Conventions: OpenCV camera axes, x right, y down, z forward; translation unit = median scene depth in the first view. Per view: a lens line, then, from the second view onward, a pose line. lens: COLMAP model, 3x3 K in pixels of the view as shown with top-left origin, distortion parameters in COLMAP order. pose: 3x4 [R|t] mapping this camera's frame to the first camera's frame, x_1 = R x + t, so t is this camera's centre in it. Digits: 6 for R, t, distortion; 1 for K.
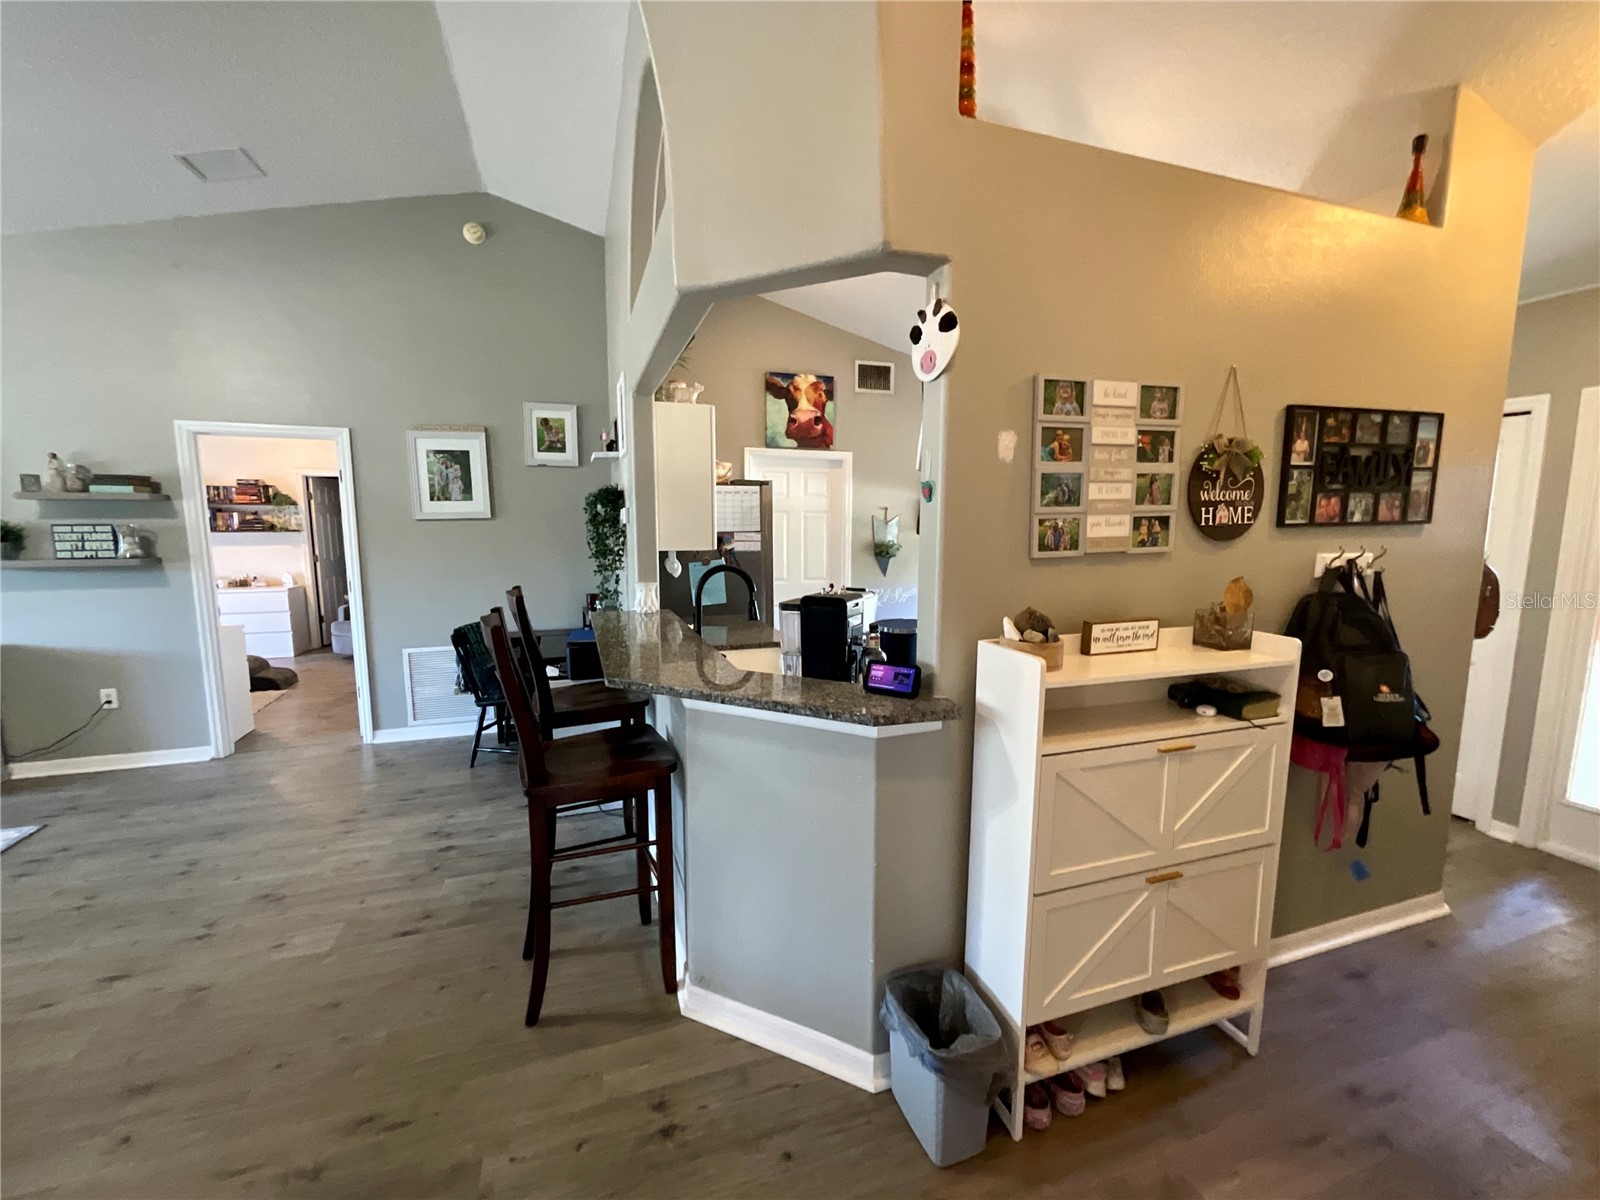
lens RADIAL K [[650.2, 0, 796.5], [0, 650.2, 600.1], [0, 0, 1]] dist [-0.004209, 0.002188]
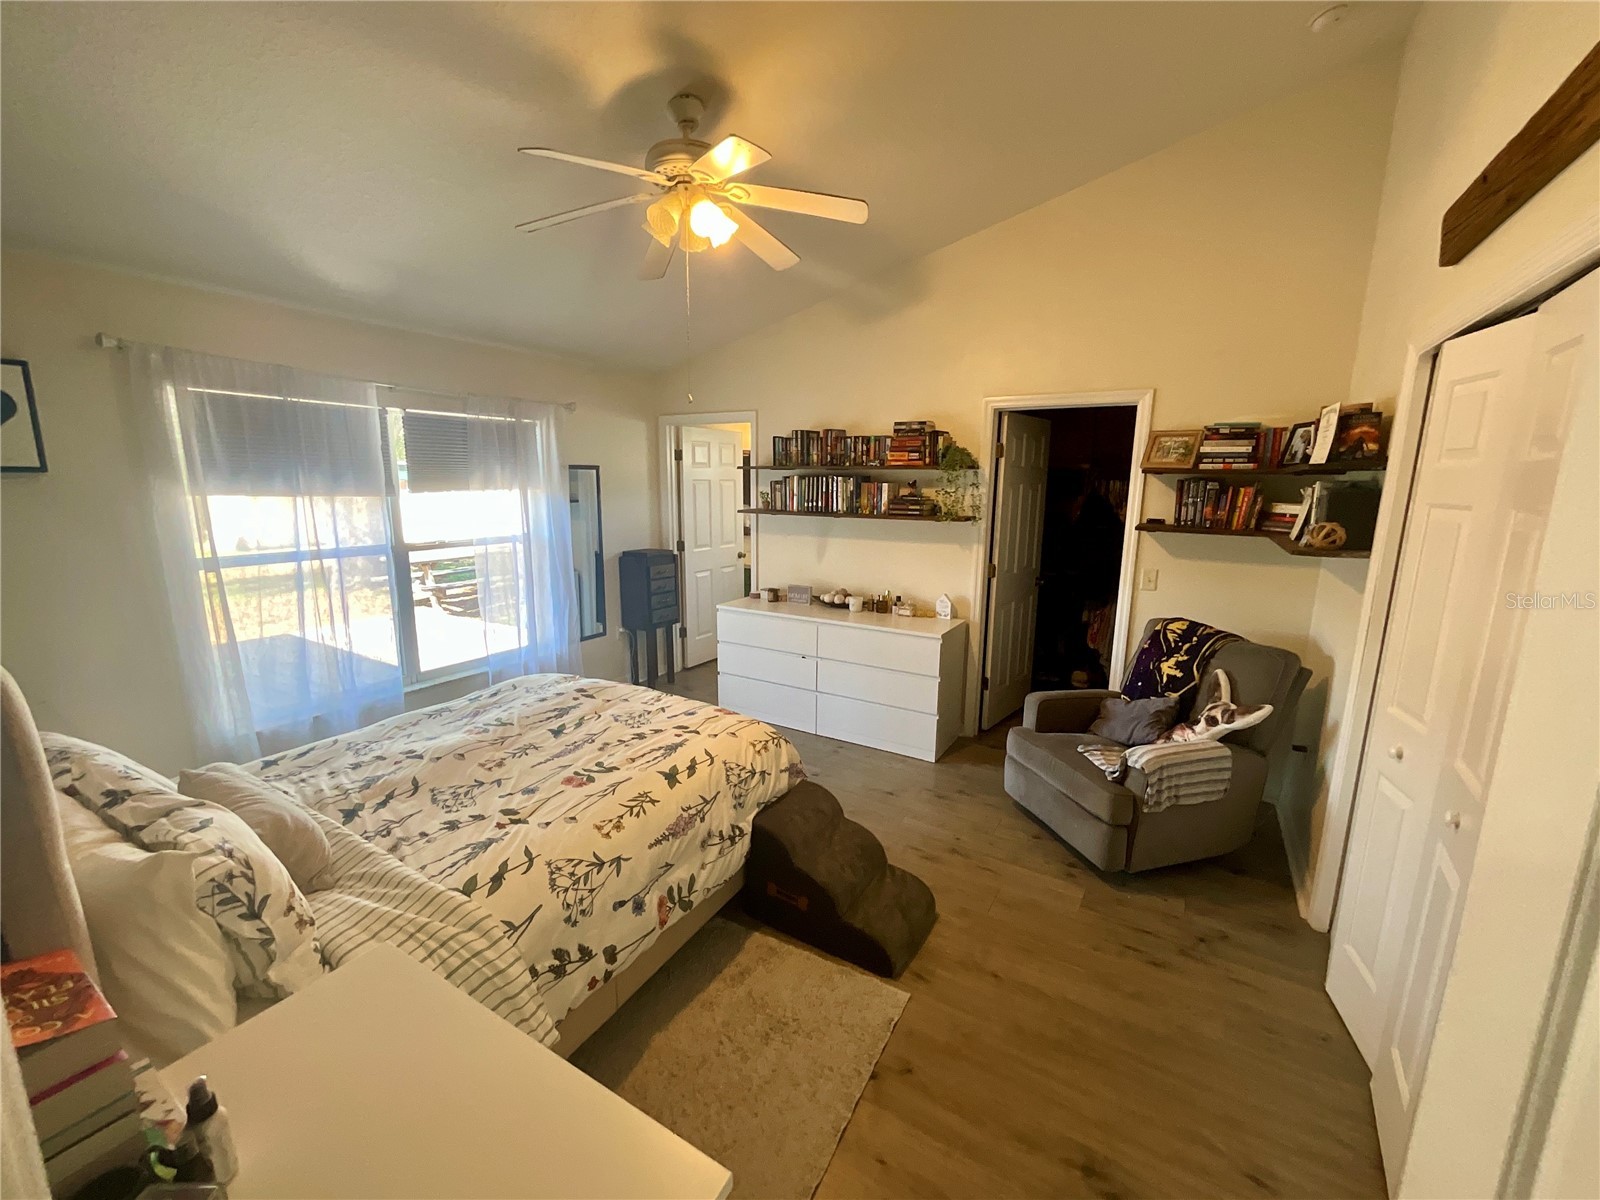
lens RADIAL K [[650.2, 0, 797.4], [0, 650.2, 604.2], [0, 0, 1]] dist [-0.004209, 0.002188]
pose [[0.632945, 0.152418, -0.759045, -0.785314], [-0.103325, 0.988289, 0.112292, -0.144804], [0.767271, 0.007354, 0.641281, 0.971738]]
